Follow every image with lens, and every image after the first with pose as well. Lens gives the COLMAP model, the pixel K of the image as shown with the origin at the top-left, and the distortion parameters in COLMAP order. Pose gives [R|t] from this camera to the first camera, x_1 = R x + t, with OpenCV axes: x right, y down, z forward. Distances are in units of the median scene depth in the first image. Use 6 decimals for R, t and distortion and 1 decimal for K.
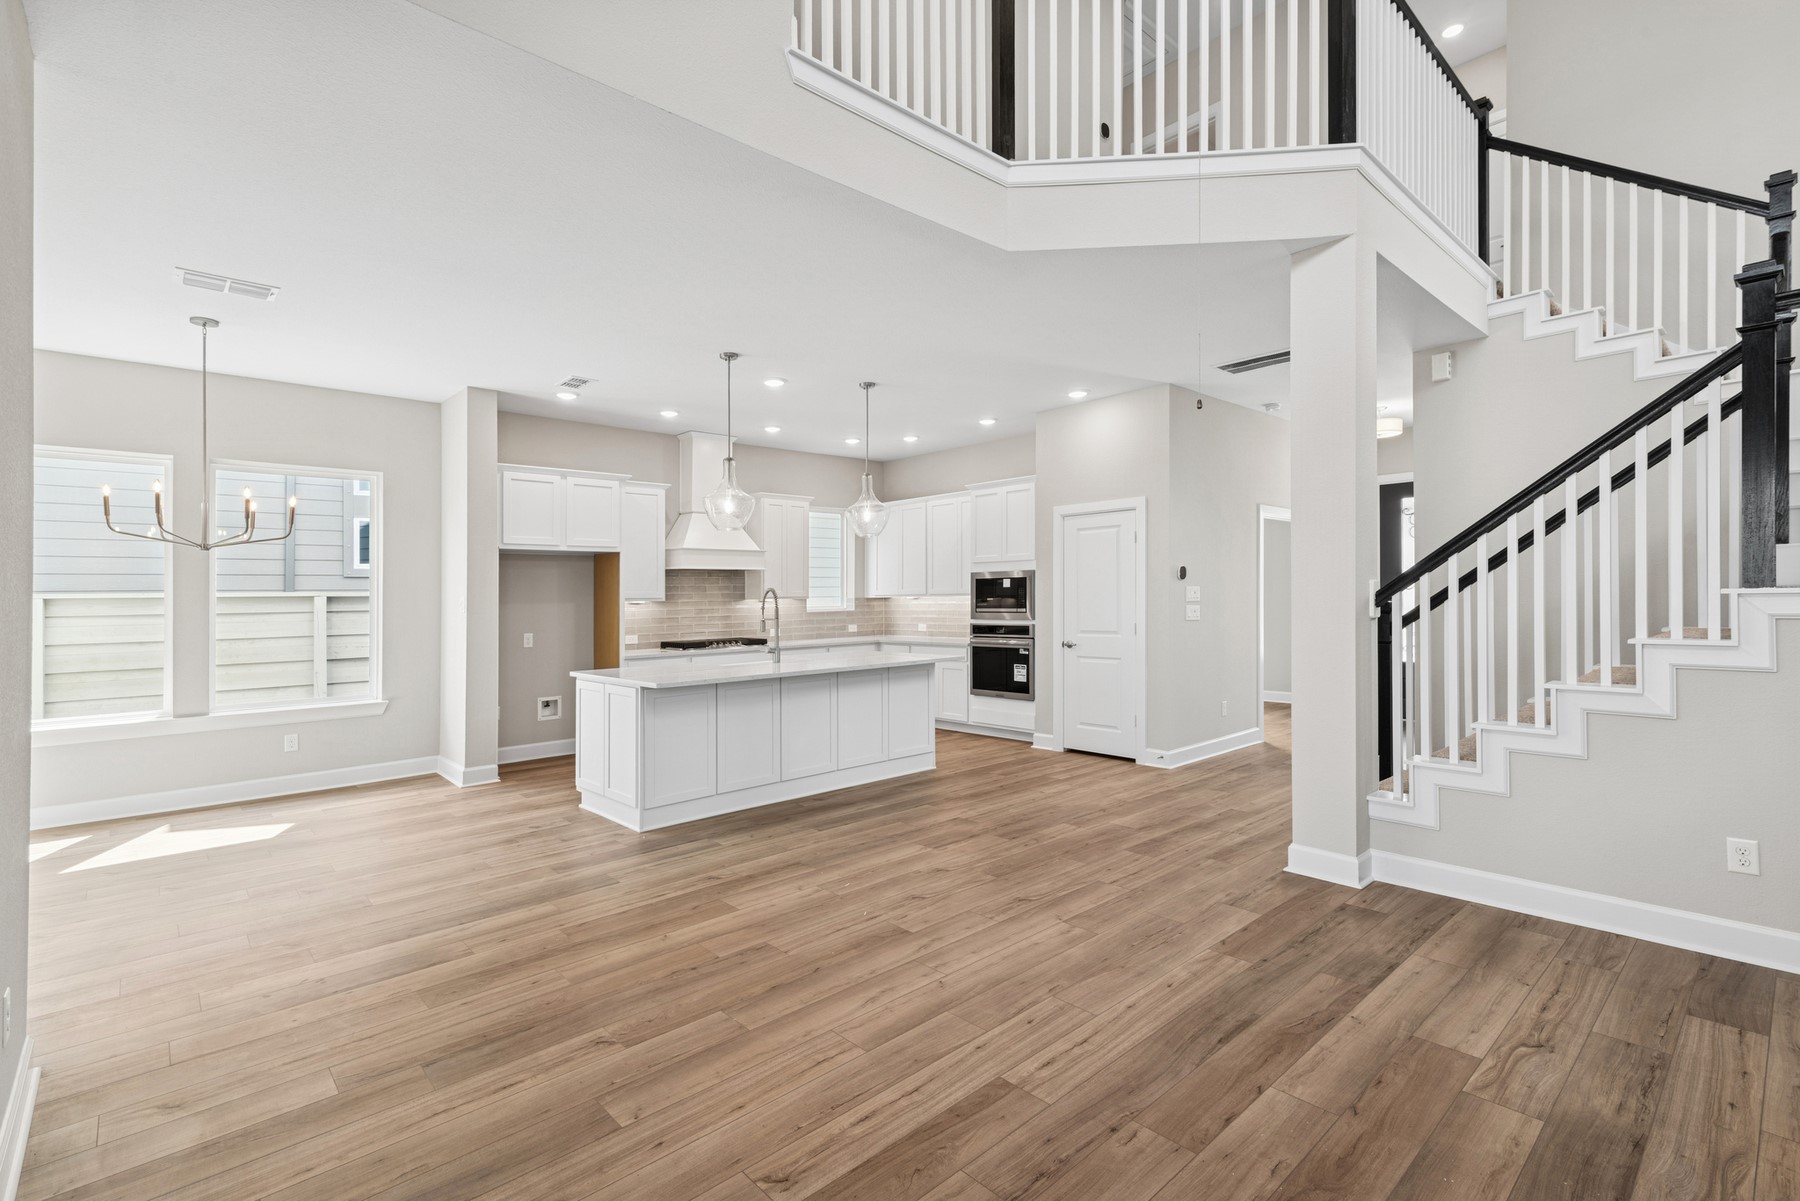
lens RADIAL K [[820.5, 0, 895.5], [0, 820.5, 594.7], [0, 0, 1]] dist [0.015928, -0.000810]
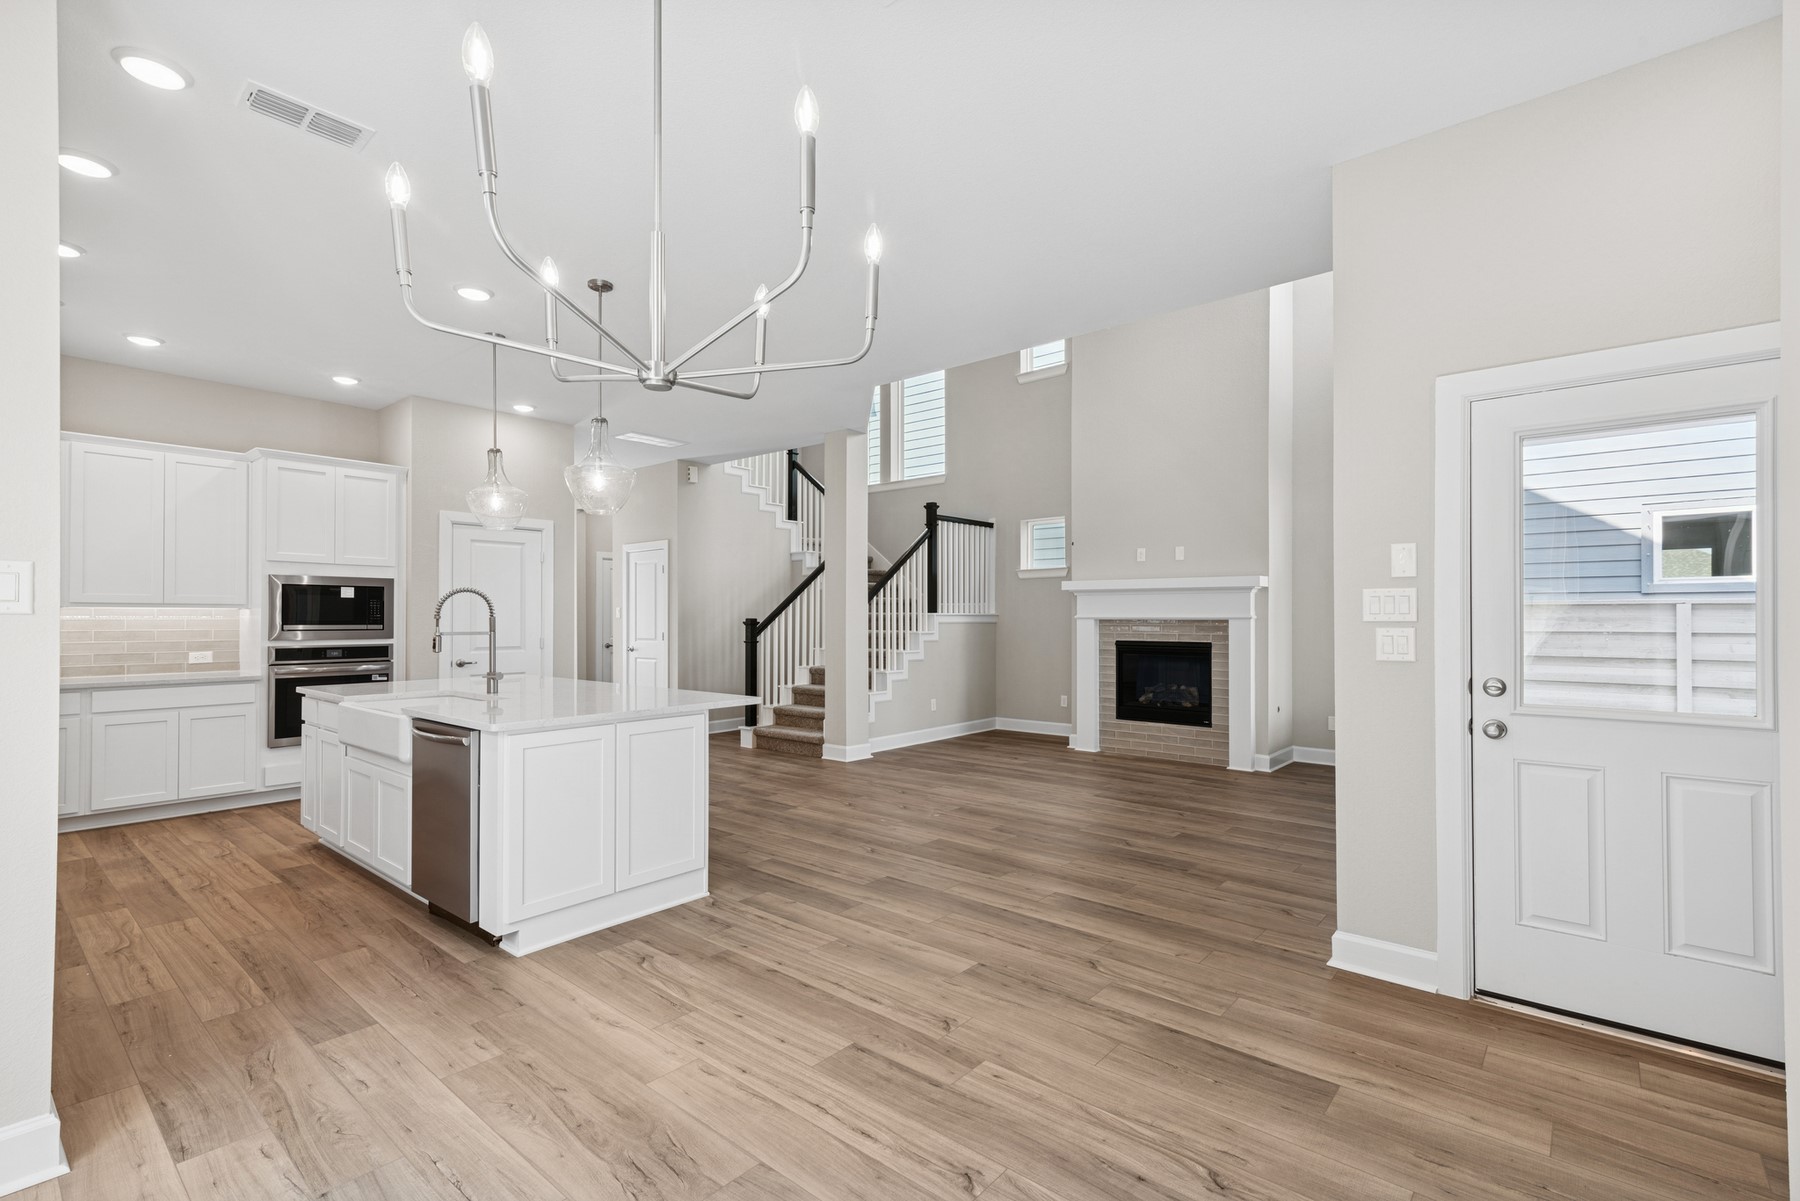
lens RADIAL K [[820.5, 0, 902.1], [0, 820.5, 614.7], [0, 0, 1]] dist [0.015928, -0.000810]
pose [[-0.128280, 0.022502, 0.991483, -1.294380], [-0.001776, 0.999736, -0.022919, 0.044396], [-0.991736, -0.004701, -0.128206, 1.059723]]
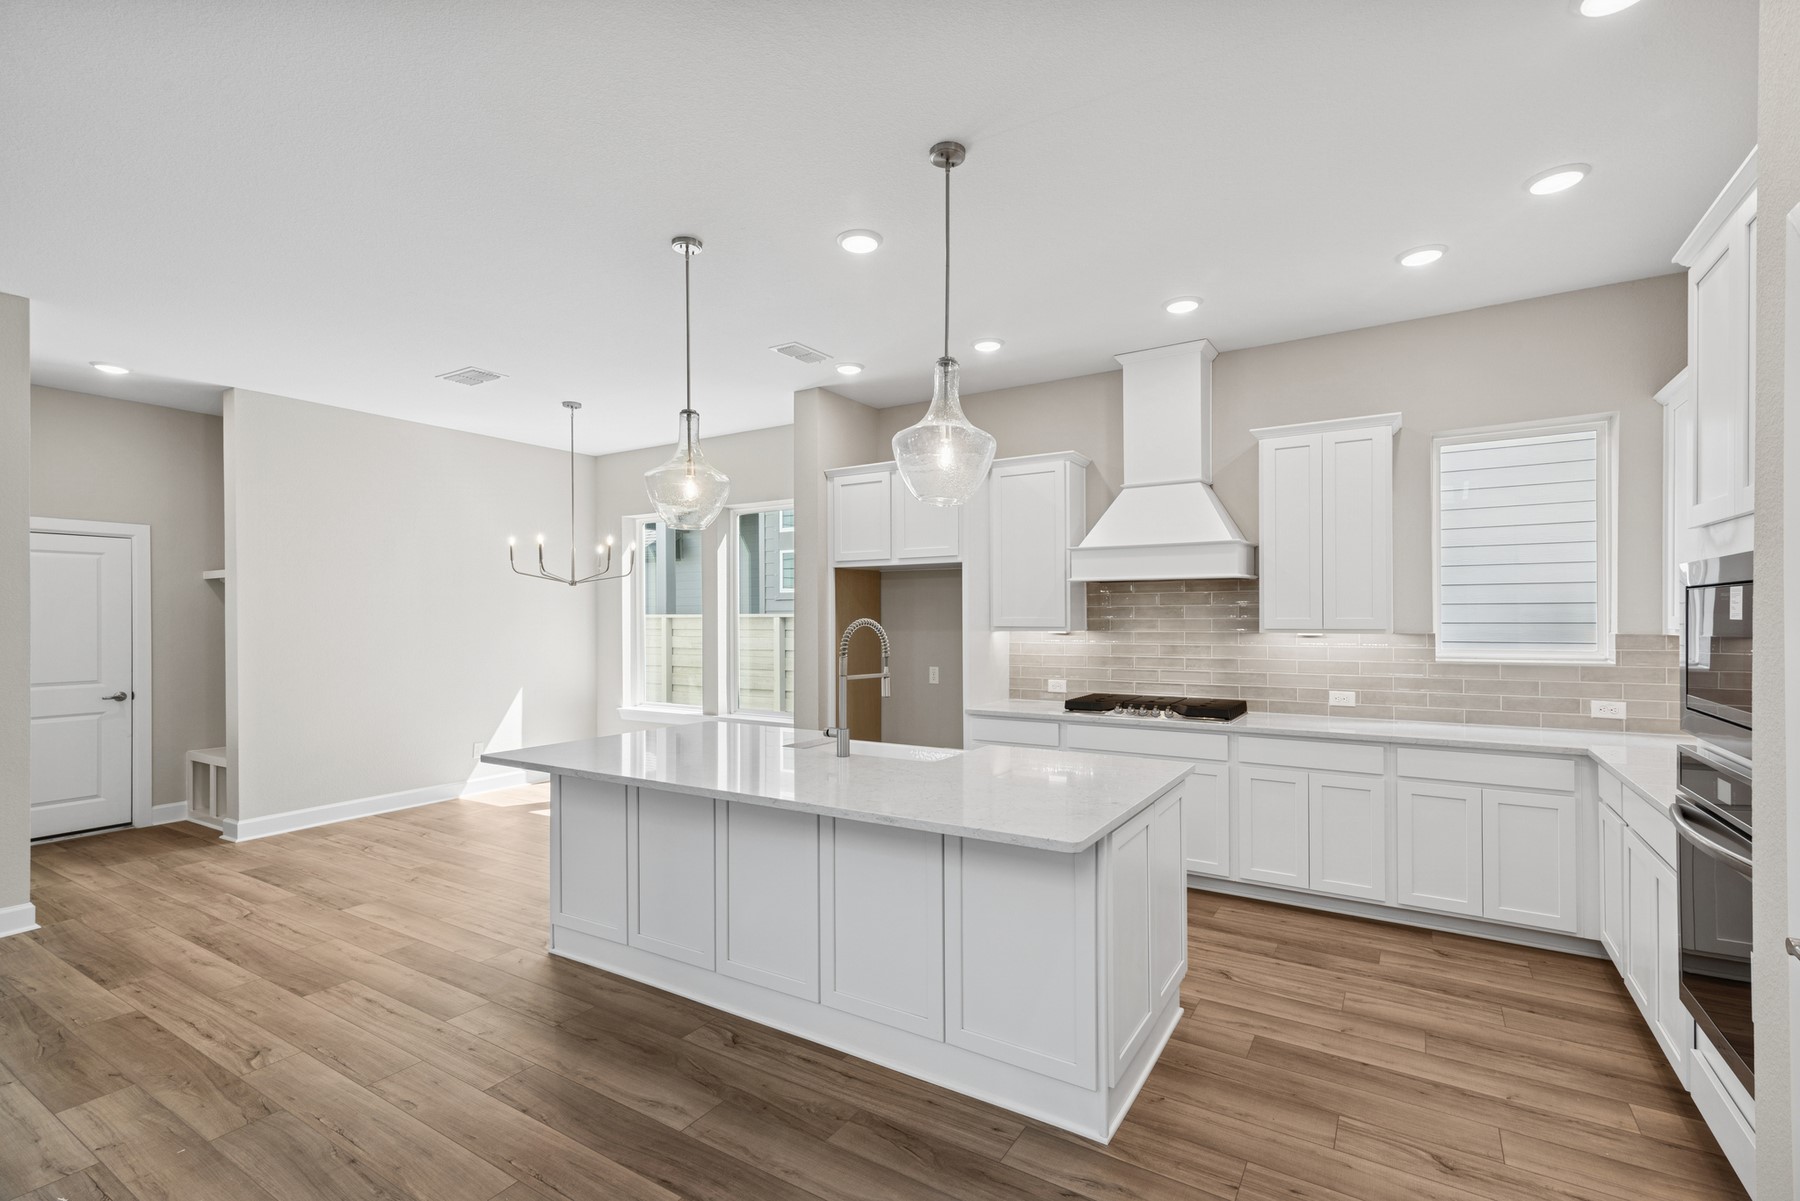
lens RADIAL K [[820.5, 0, 897.9], [0, 820.5, 606.9], [0, 0, 1]] dist [0.015928, -0.000810]
pose [[0.268098, 0.003291, -0.963386, 0.561289], [0.003260, 0.999985, 0.004323, -0.027479], [0.963386, -0.004299, 0.268083, 1.274576]]
